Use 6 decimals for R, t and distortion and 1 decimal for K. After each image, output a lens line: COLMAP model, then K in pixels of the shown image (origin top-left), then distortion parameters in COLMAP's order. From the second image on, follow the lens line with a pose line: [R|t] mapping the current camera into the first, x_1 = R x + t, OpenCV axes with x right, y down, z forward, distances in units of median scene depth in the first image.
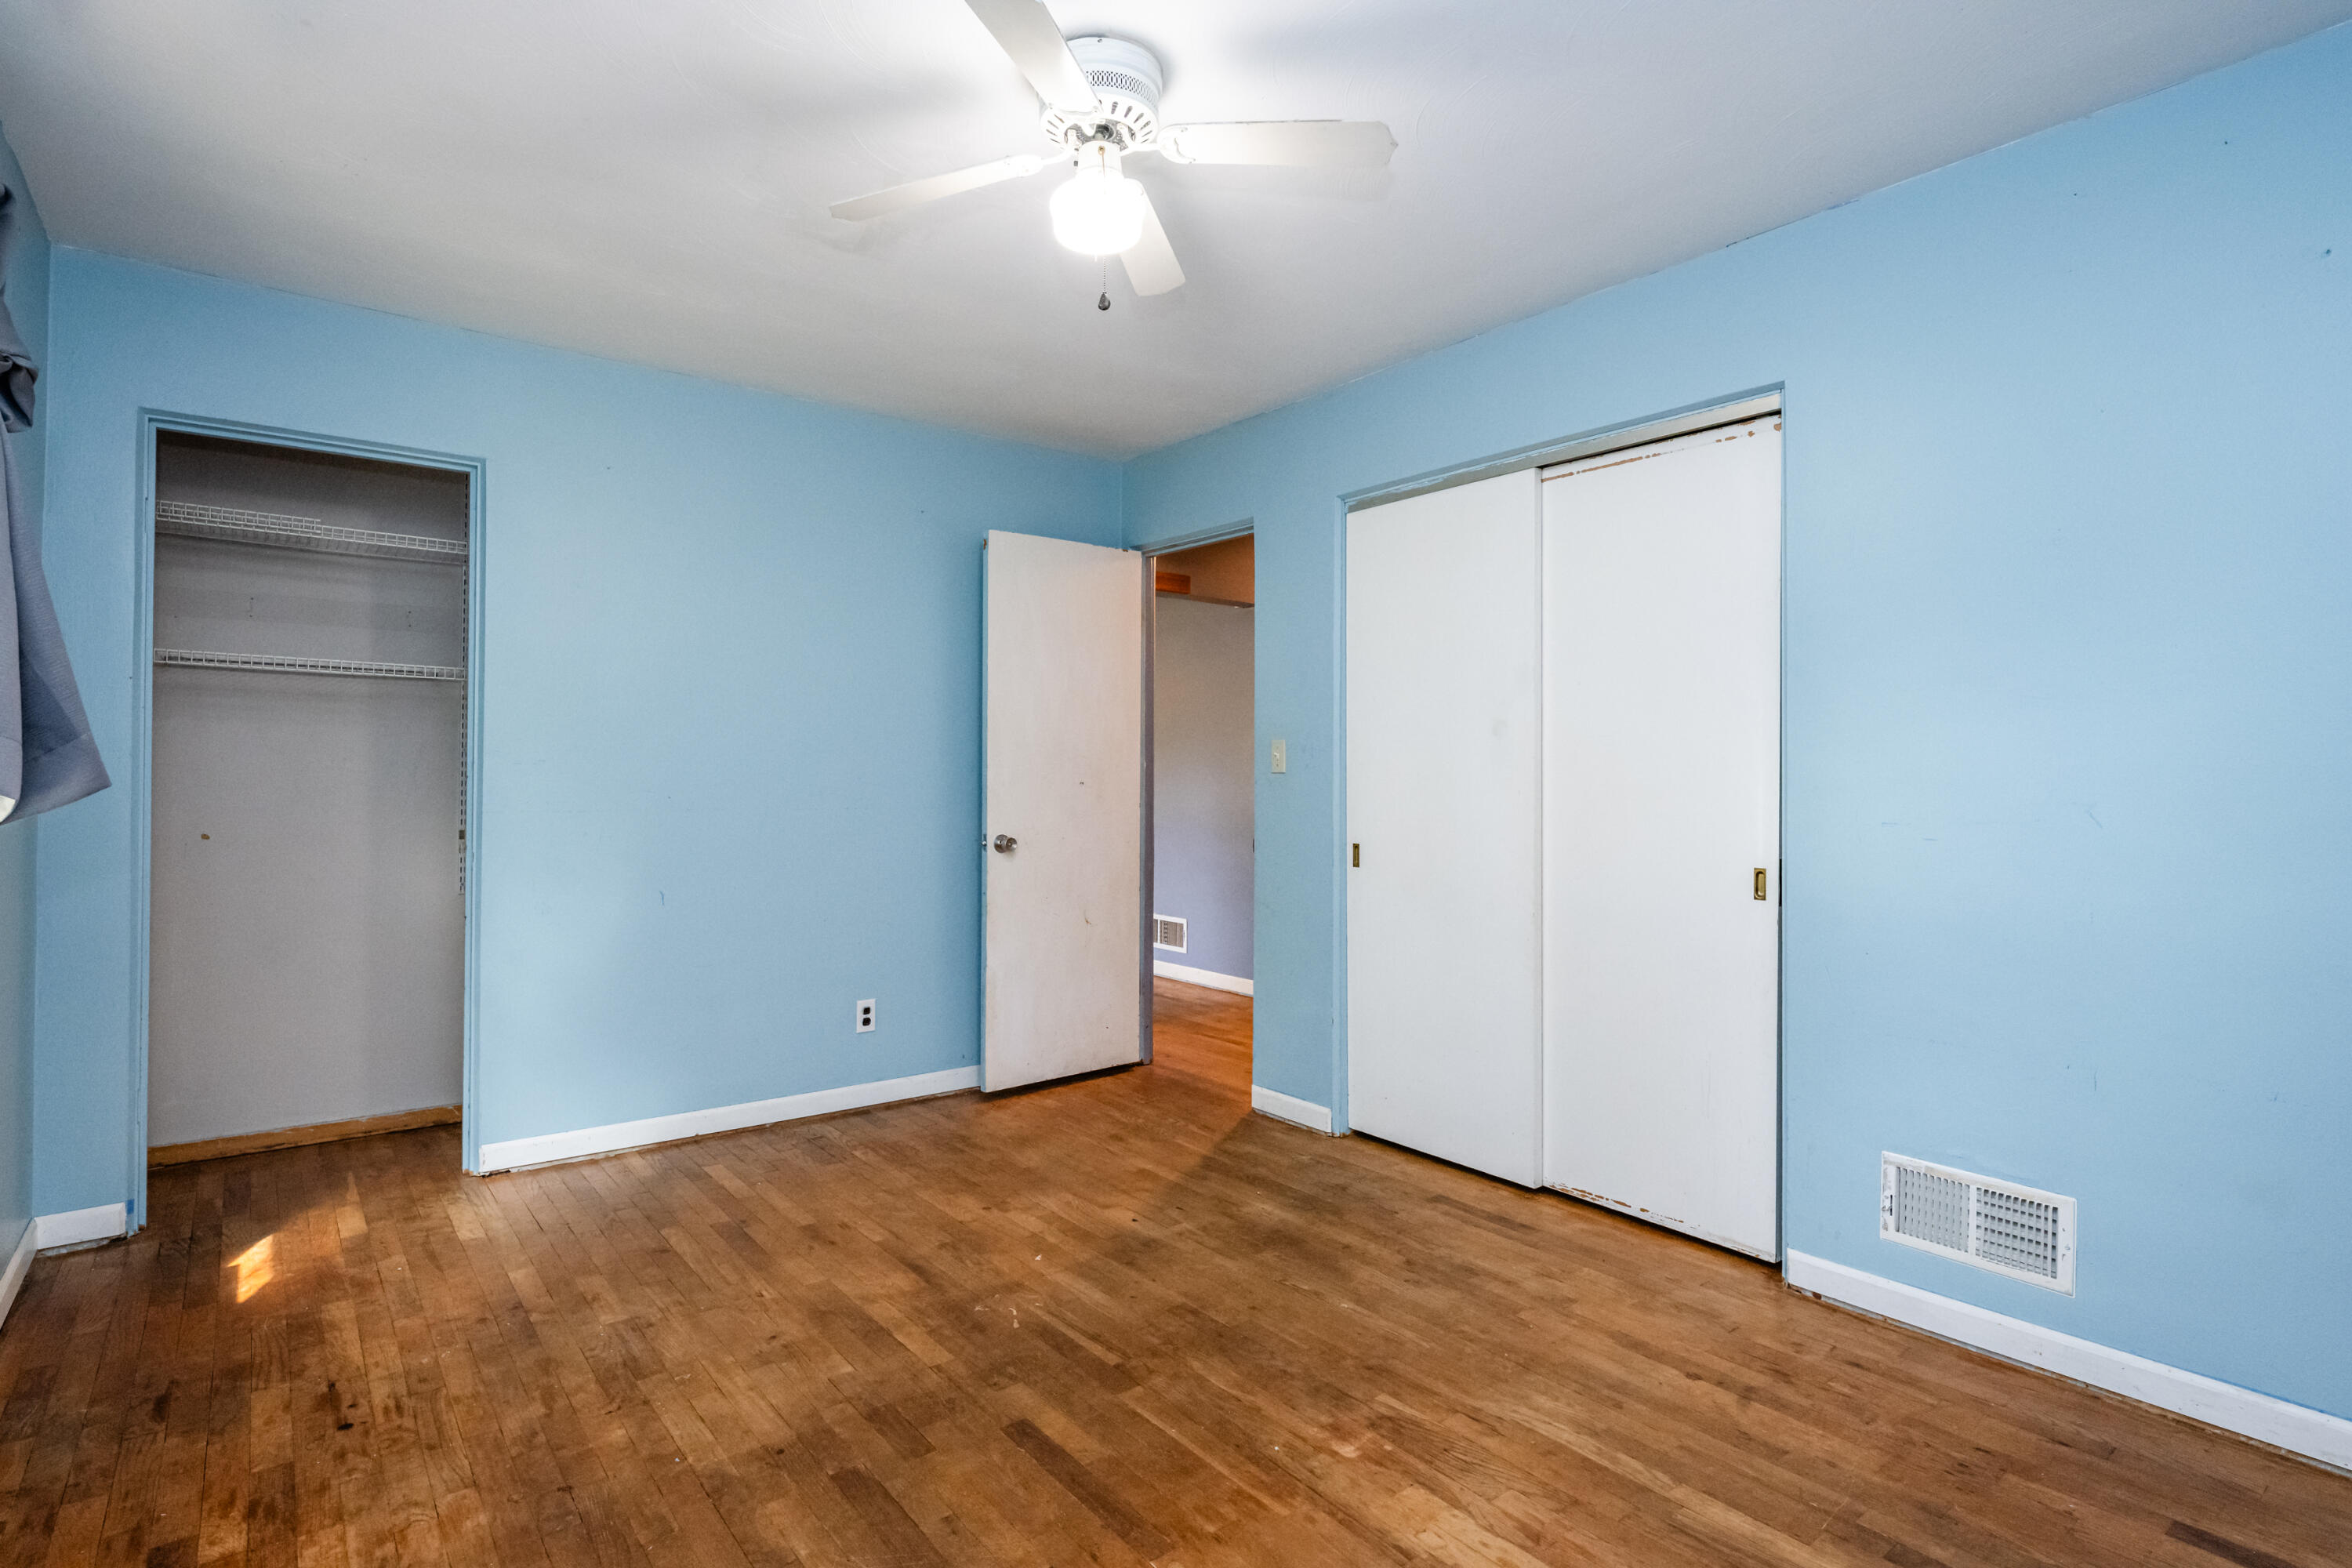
lens RADIAL K [[1186.2, 0, 1171.3], [0, 1186.2, 783.7], [0, 0, 1]] dist [-0.001104, 0.000097]
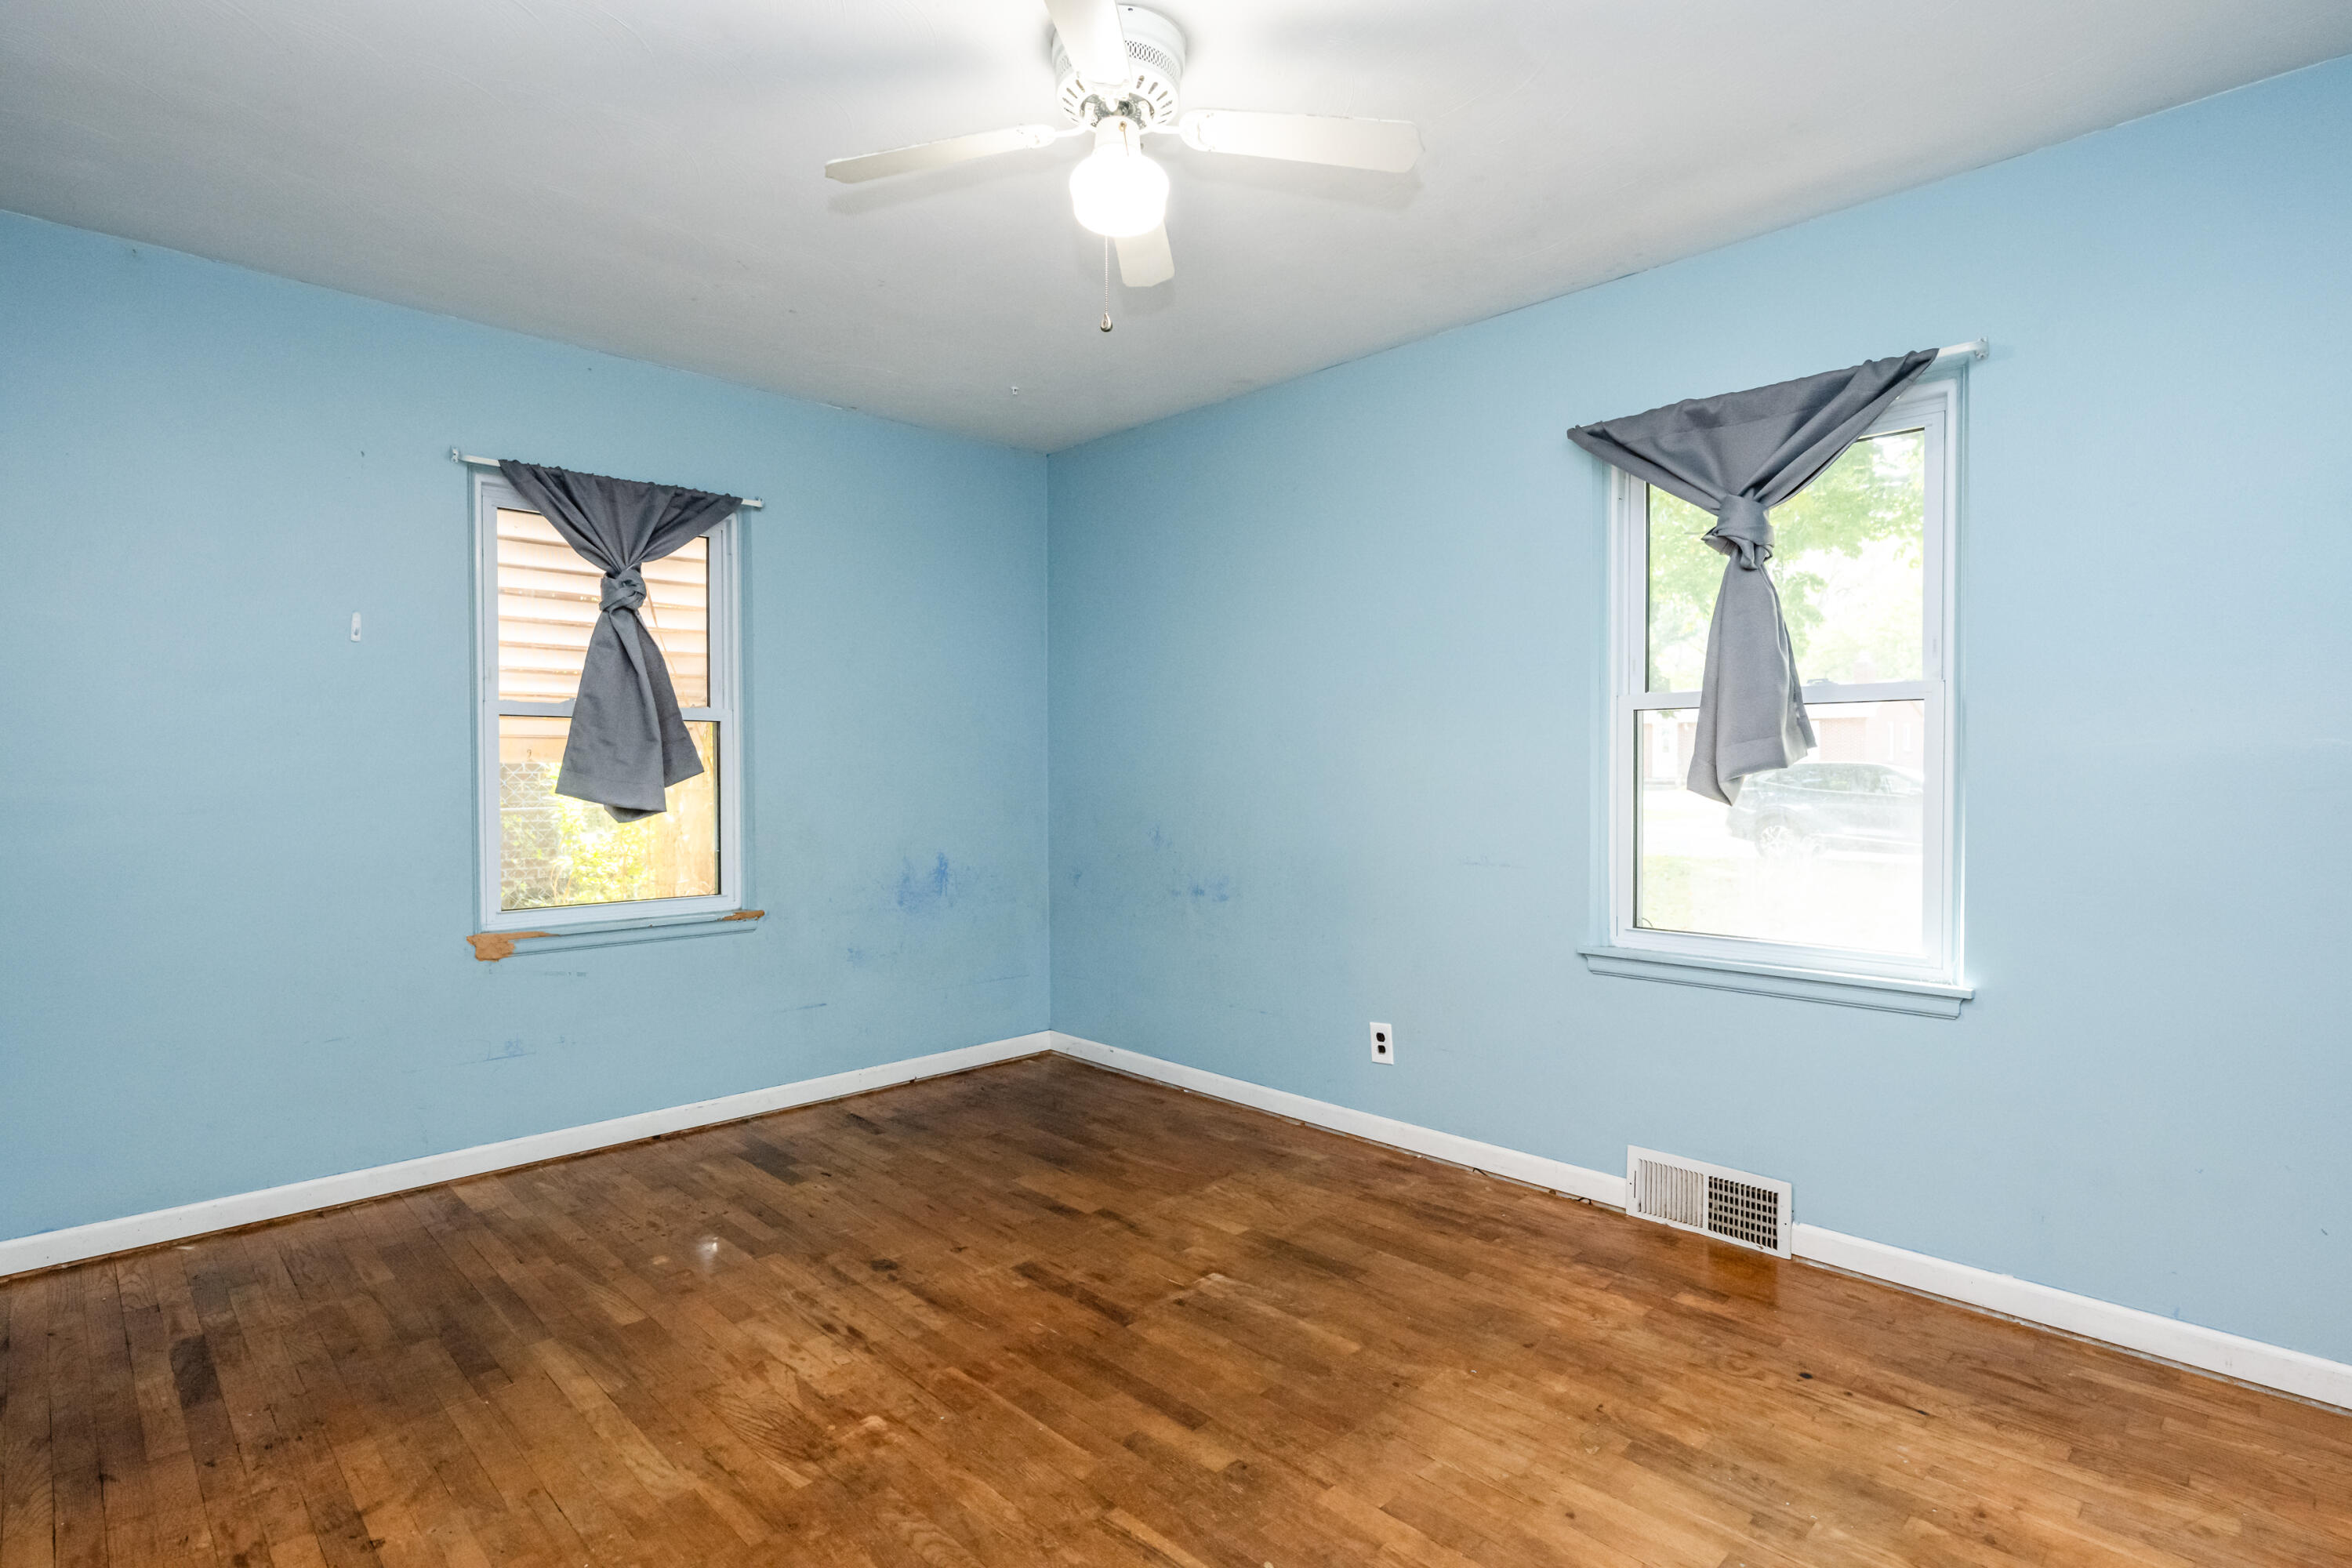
lens RADIAL K [[1186.2, 0, 1171.3], [0, 1186.2, 783.7], [0, 0, 1]] dist [-0.001104, 0.000097]
pose [[-0.993445, 0.000051, -0.114315, 0.006550], [-0.002137, 0.999817, 0.019017, -0.020750], [0.114295, 0.019137, -0.993262, 1.974107]]
